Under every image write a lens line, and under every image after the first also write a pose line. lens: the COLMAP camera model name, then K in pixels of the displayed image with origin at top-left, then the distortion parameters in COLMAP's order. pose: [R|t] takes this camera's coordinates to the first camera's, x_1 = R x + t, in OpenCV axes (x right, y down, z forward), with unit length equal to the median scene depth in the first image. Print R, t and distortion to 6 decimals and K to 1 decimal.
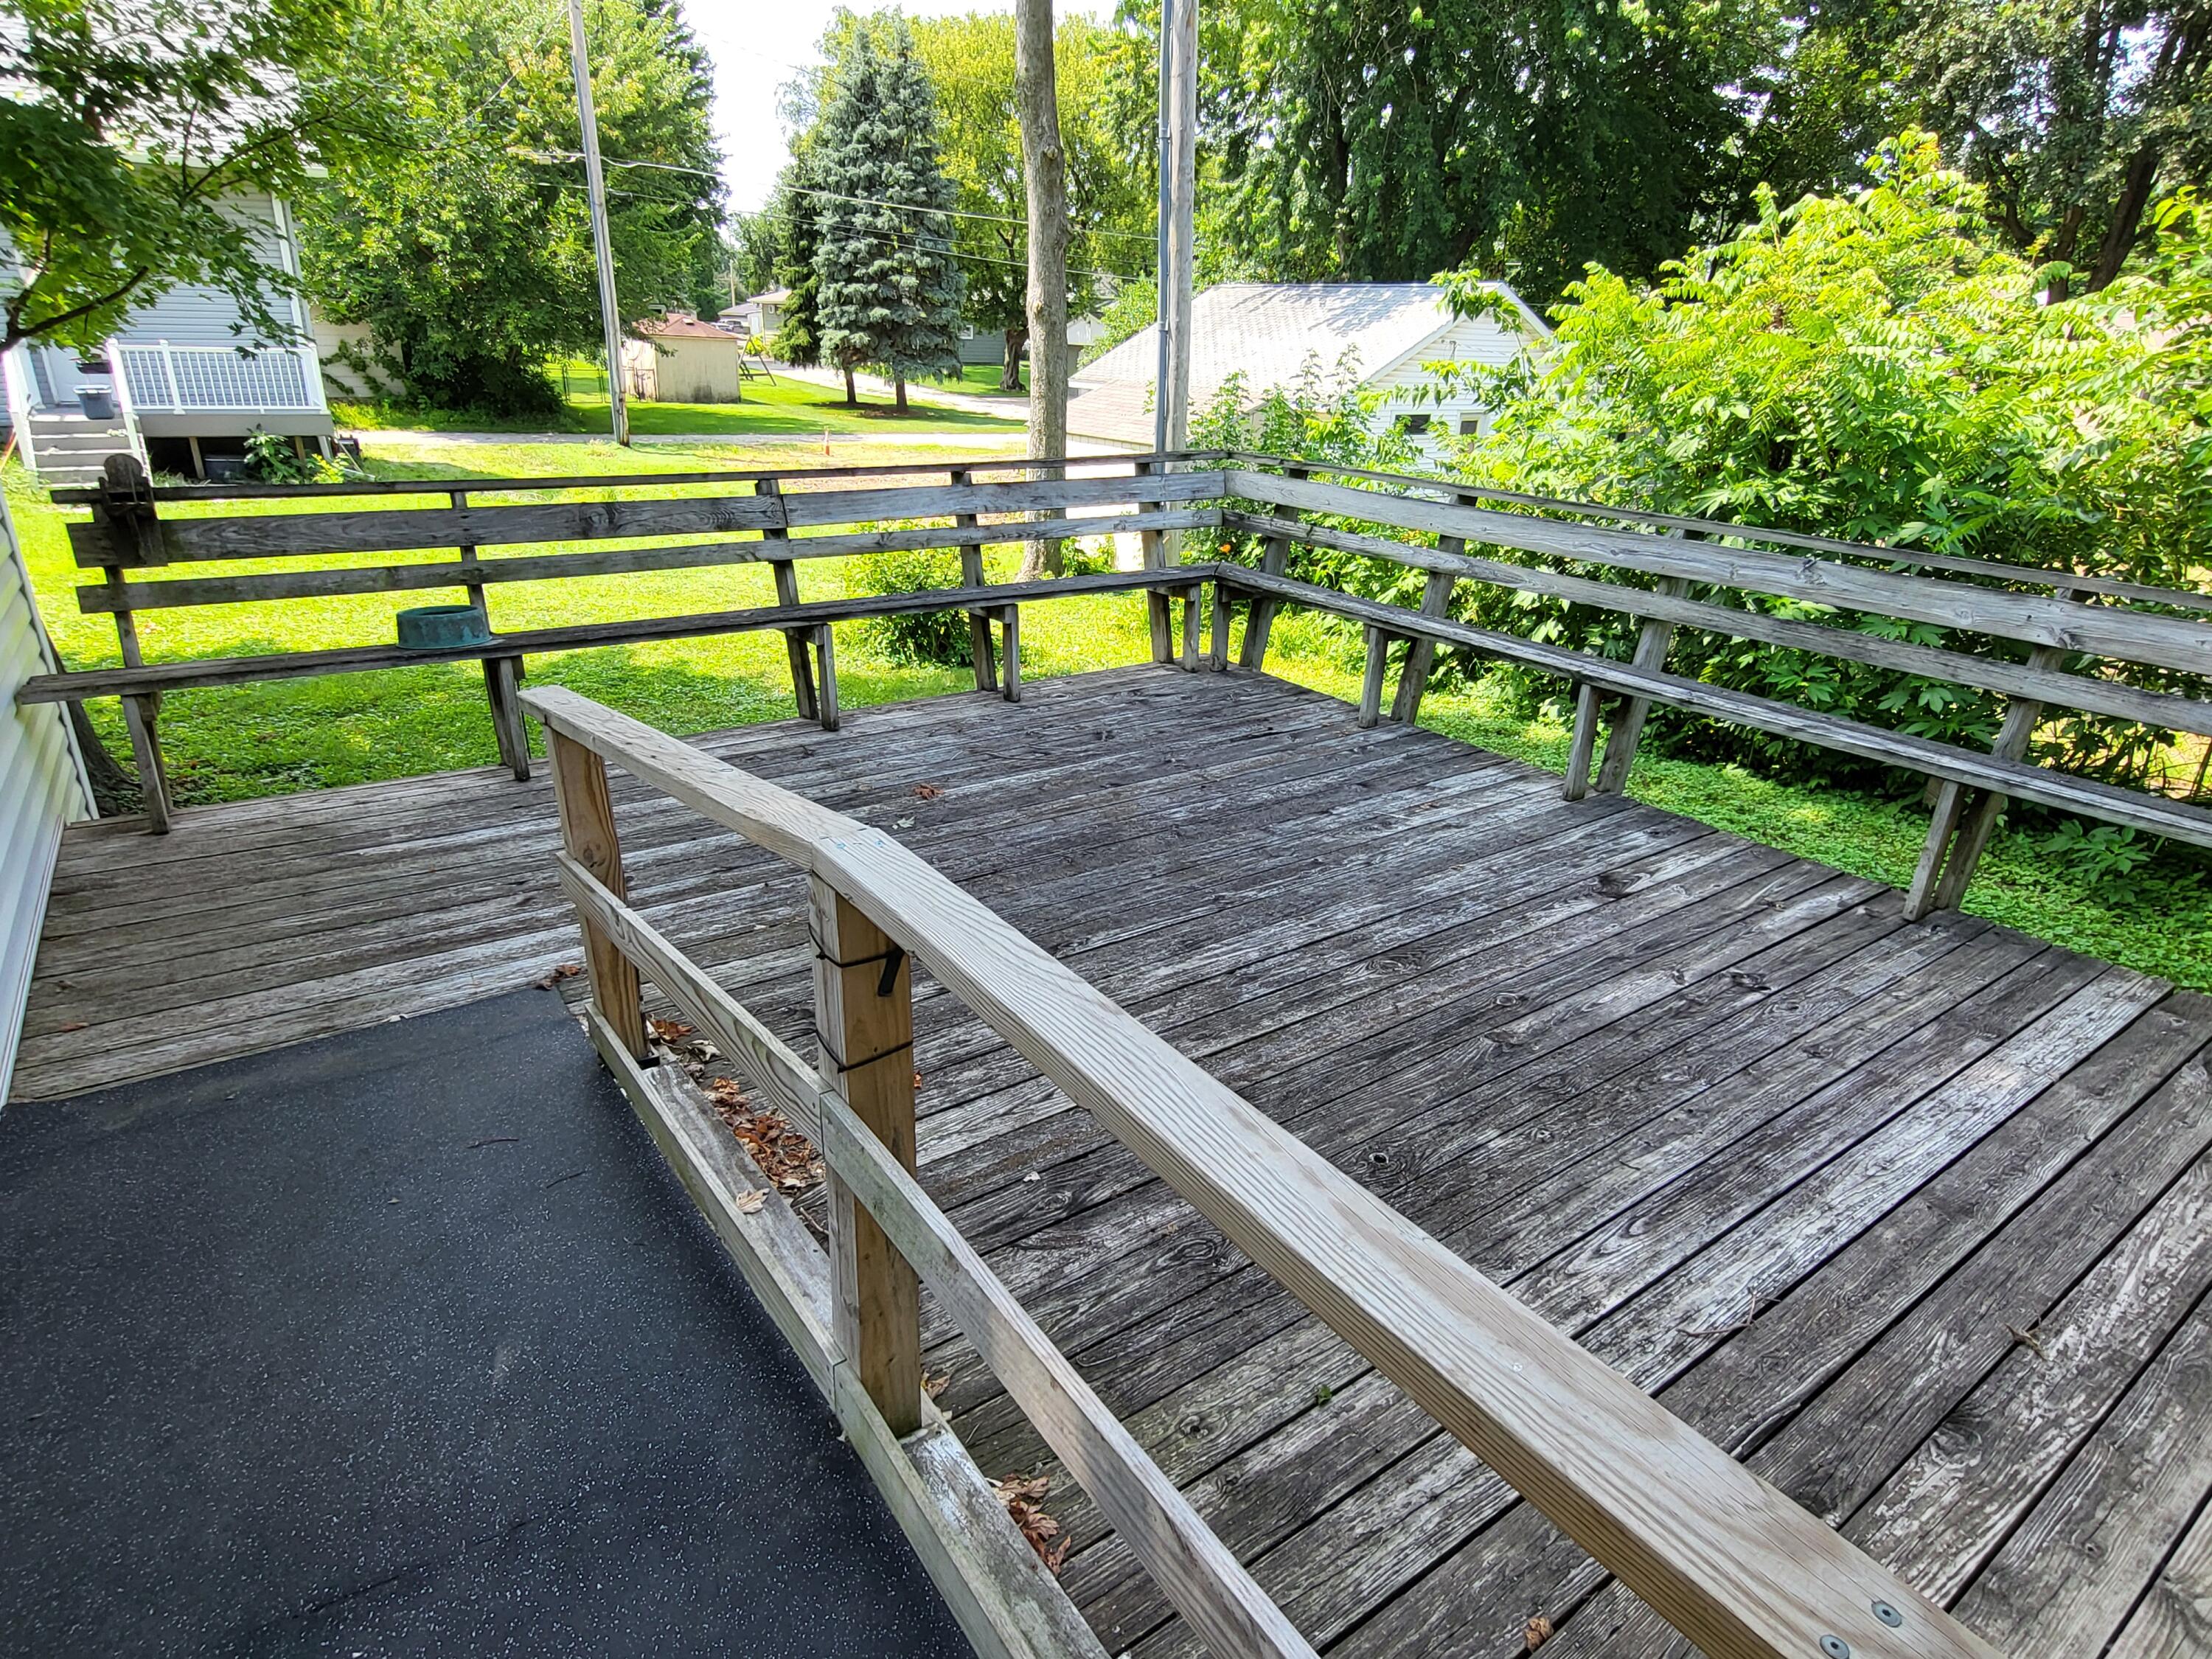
lens RADIAL K [[1230.1, 0, 1106.0], [0, 1230.1, 829.5], [0, 0, 1]] dist [-0.001911, 0.000020]
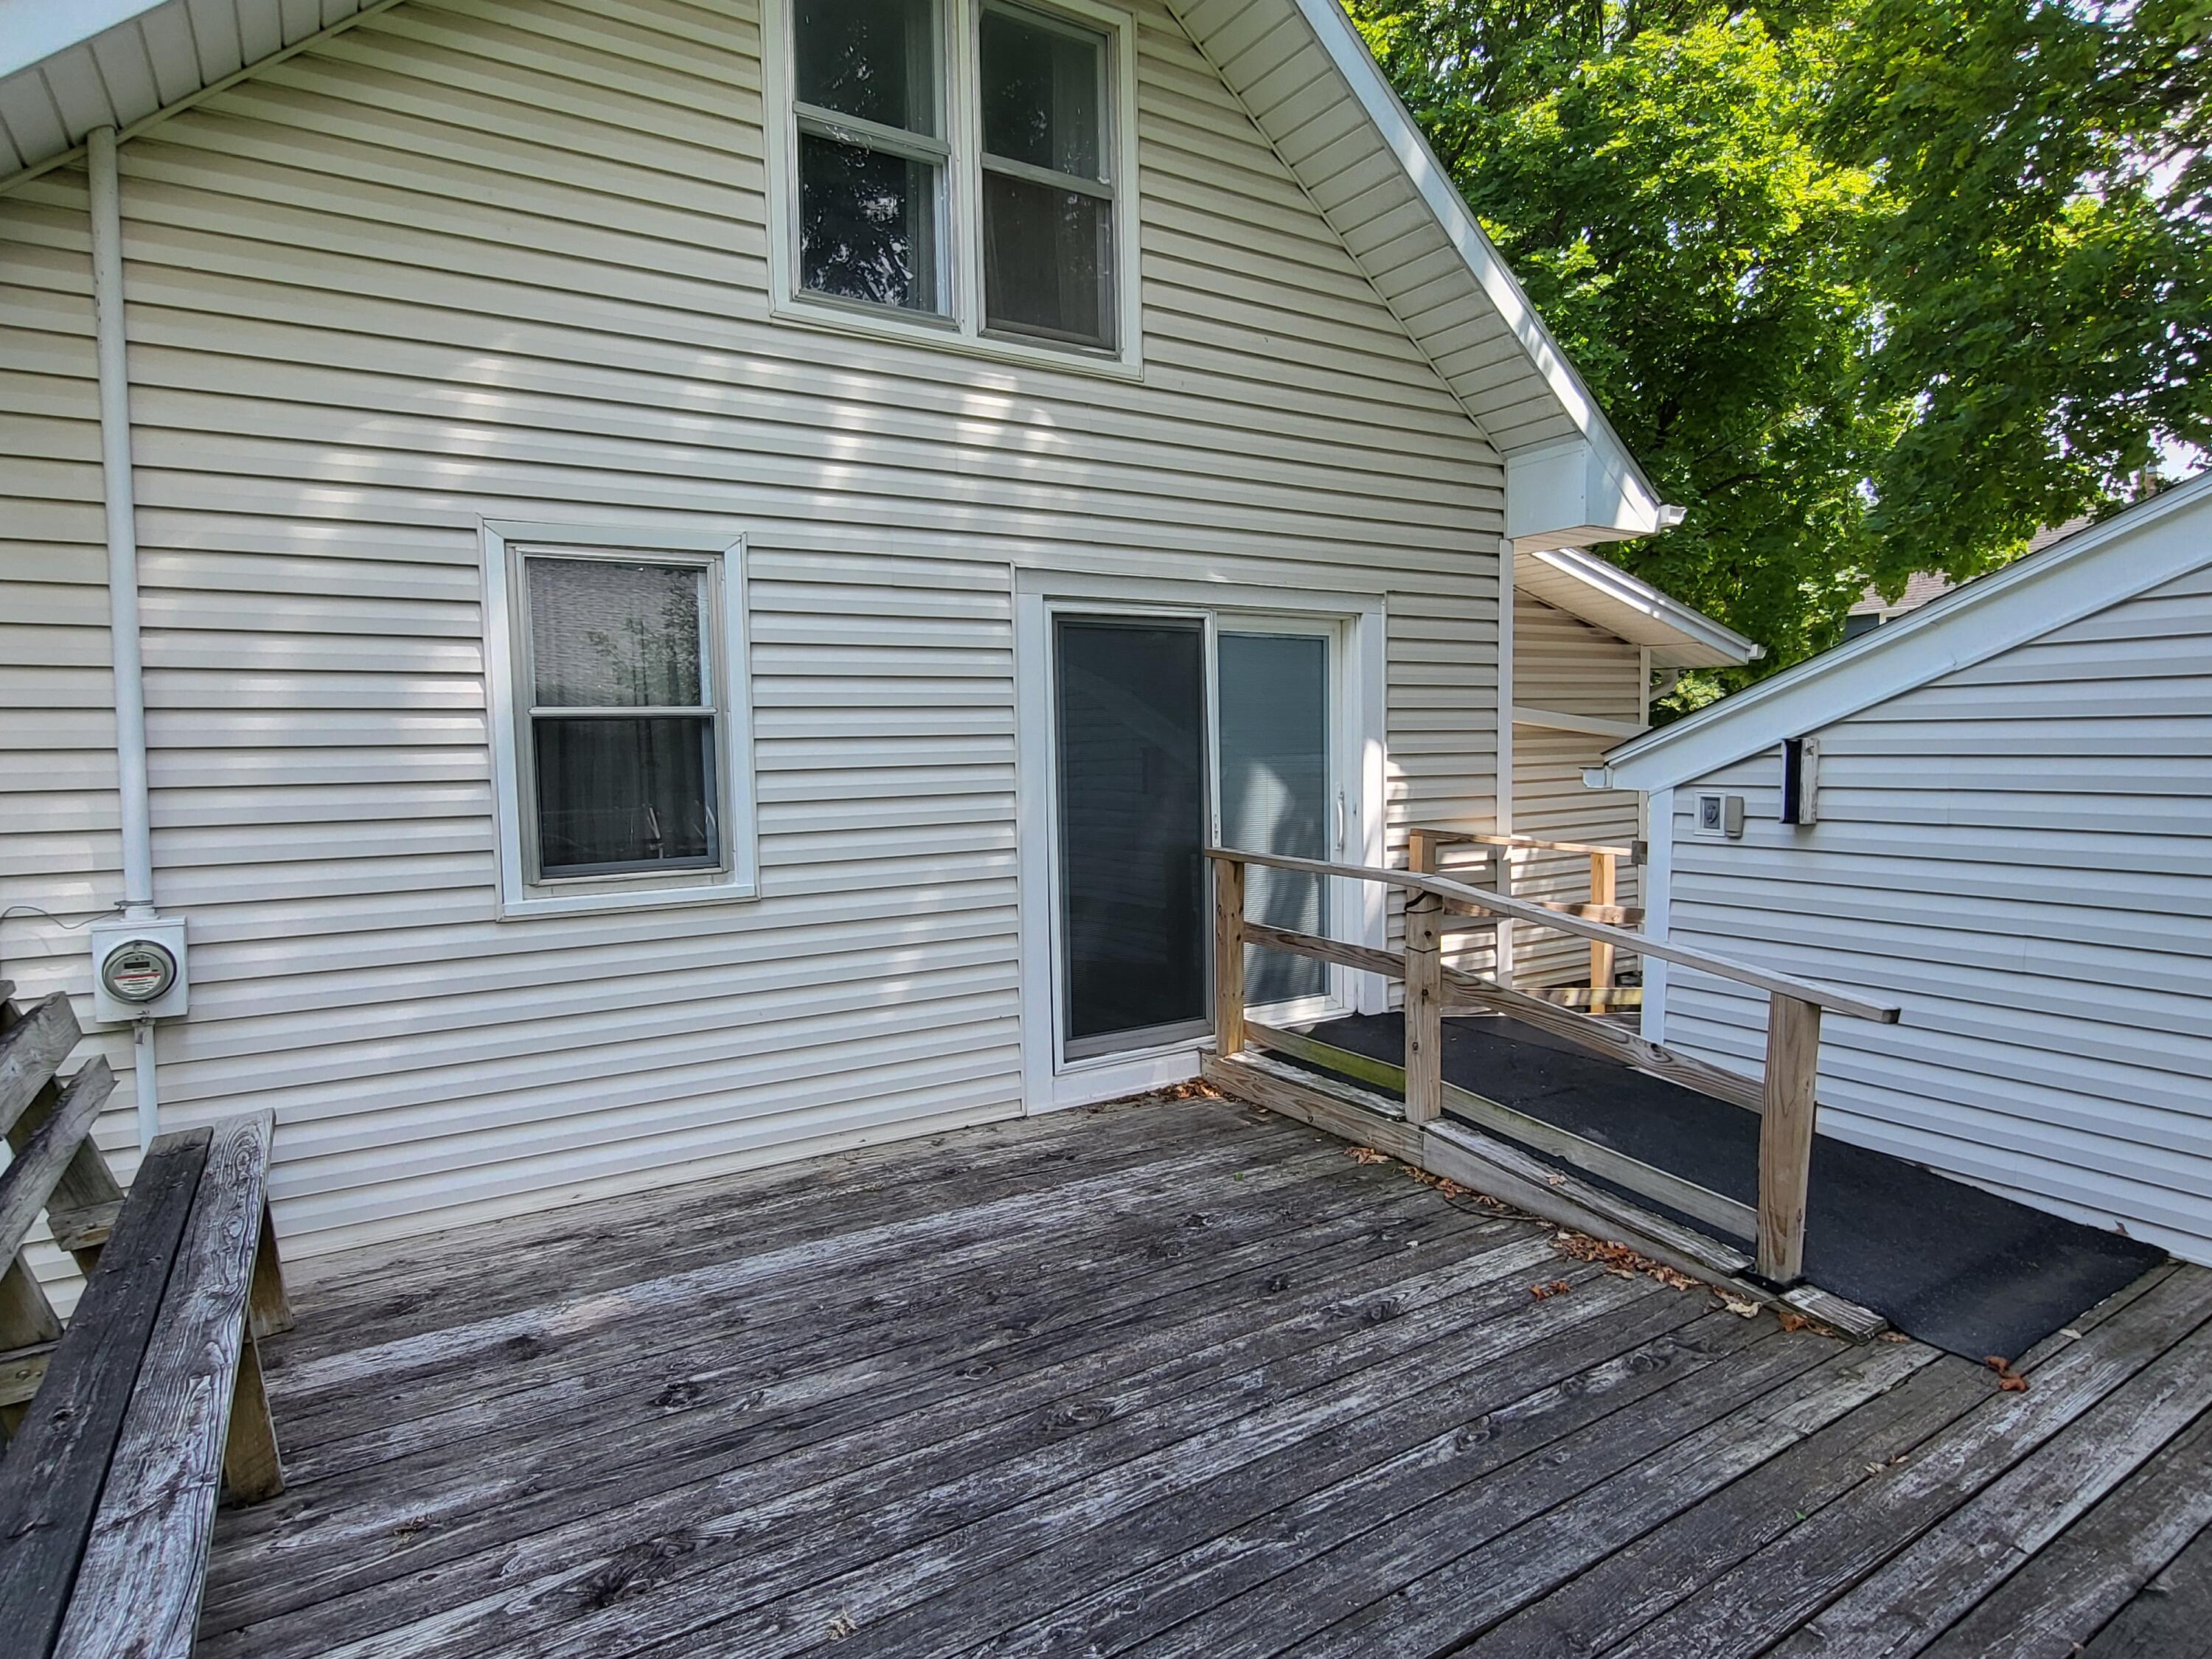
lens RADIAL K [[1230.1, 0, 1106.0], [0, 1230.1, 829.5], [0, 0, 1]] dist [-0.001911, 0.000020]
pose [[-0.998126, -0.022901, 0.056749, 0.179355], [0.005094, 0.893027, 0.449973, -0.634651], [-0.060984, 0.449419, -0.891237, 1.595676]]
